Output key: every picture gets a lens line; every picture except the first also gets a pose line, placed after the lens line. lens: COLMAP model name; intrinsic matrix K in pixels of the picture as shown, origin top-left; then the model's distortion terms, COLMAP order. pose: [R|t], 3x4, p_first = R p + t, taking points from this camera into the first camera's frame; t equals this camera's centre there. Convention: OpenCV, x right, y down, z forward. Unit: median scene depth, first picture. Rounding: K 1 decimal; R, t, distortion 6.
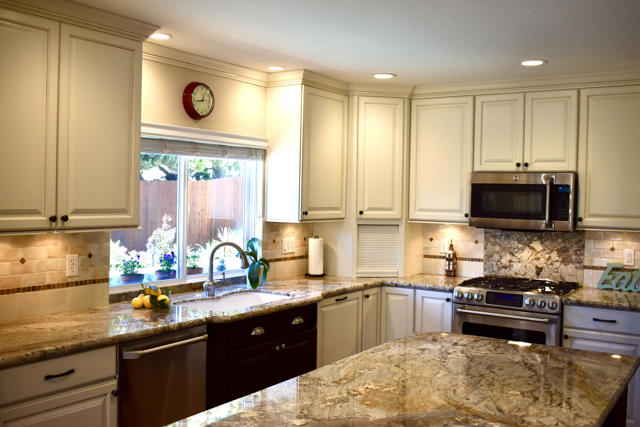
lens RADIAL K [[661.6, 0, 319.4], [0, 661.6, 212.7], [0, 0, 1]] dist [-0.066274, 0.000000]
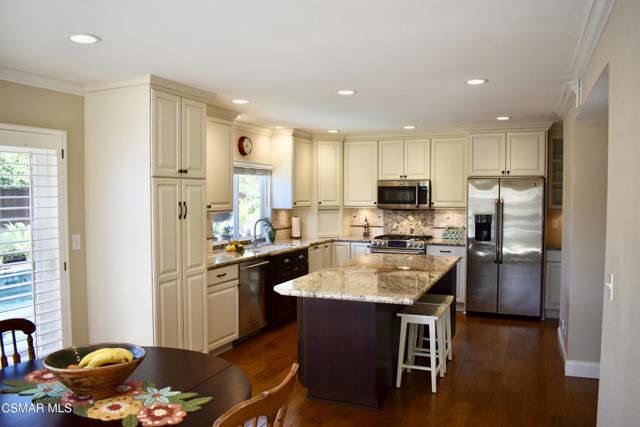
lens RADIAL K [[505.3, 0, 322.4], [0, 505.3, 215.5], [0, 0, 1]] dist [-0.074578, -0.013218]
pose [[0.982072, -0.027067, 0.186555, -0.214151], [0.024308, 0.999559, 0.017064, 0.012047], [-0.186935, -0.012224, 0.982296, -0.437967]]
